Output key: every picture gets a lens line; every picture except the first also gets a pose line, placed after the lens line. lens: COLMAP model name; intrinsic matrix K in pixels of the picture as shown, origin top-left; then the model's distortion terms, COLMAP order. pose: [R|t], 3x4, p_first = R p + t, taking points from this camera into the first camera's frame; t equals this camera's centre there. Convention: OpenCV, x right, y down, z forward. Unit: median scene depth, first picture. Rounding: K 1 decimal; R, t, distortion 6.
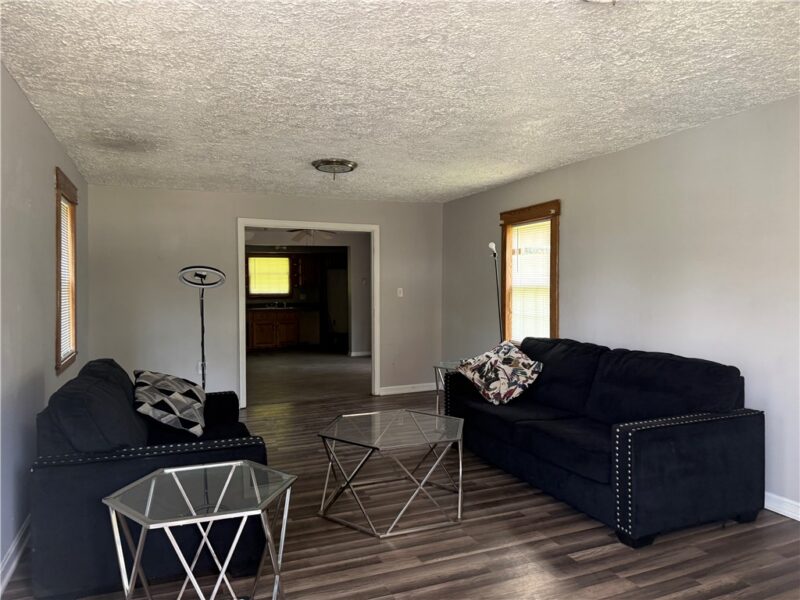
lens RADIAL K [[562.8, 0, 400.0], [0, 562.8, 300.0], [0, 0, 1]] dist [0.091554, -0.161660]
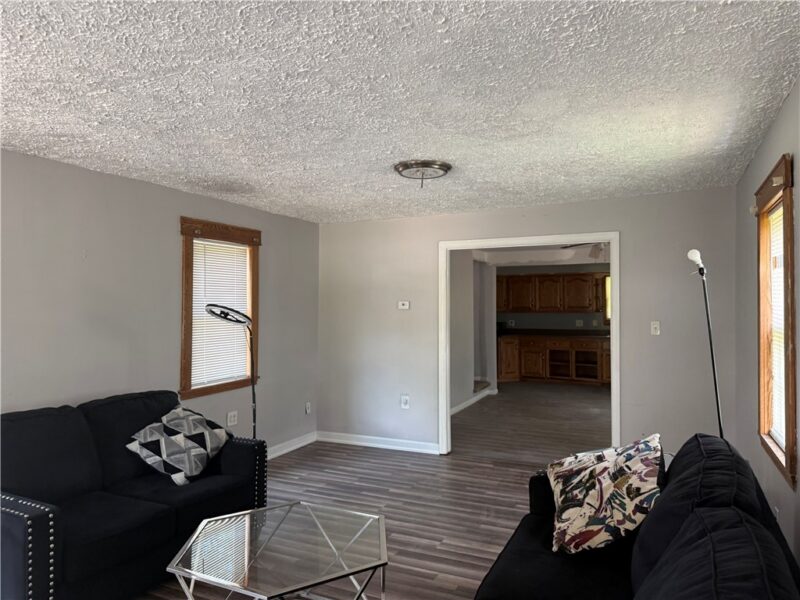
lens RADIAL K [[562.8, 0, 400.0], [0, 562.8, 300.0], [0, 0, 1]] dist [0.091554, -0.161660]
pose [[0.664280, -0.004490, -0.747470, 0.471739], [-0.017921, 0.999599, -0.021931, -0.042280], [0.747269, 0.027964, 0.663934, 0.499267]]
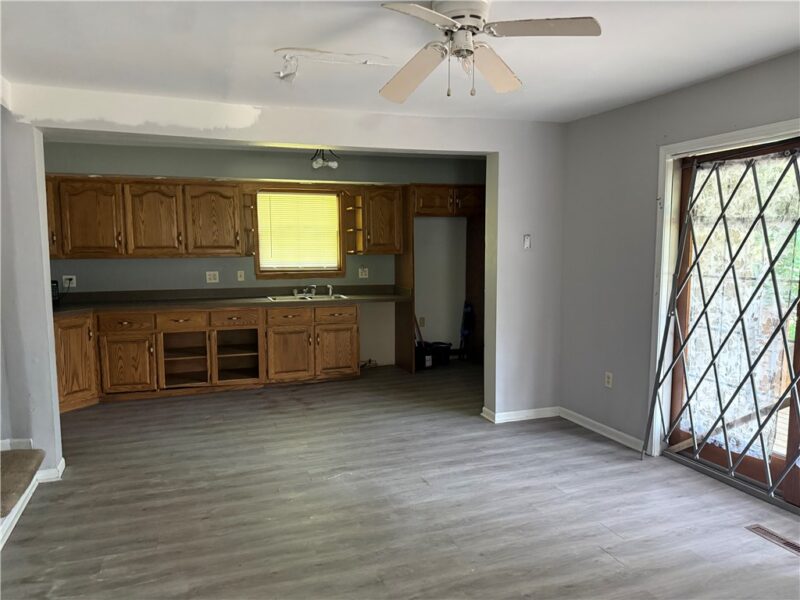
lens RADIAL K [[554.0, 0, 391.7], [0, 554.0, 299.6], [0, 0, 1]] dist [0.083626, -0.159742]
pose [[0.998086, 0.001325, -0.061834, -0.326659], [0.002626, 0.997961, 0.063779, -0.038785], [0.061793, -0.063819, 0.996047, 1.406549]]
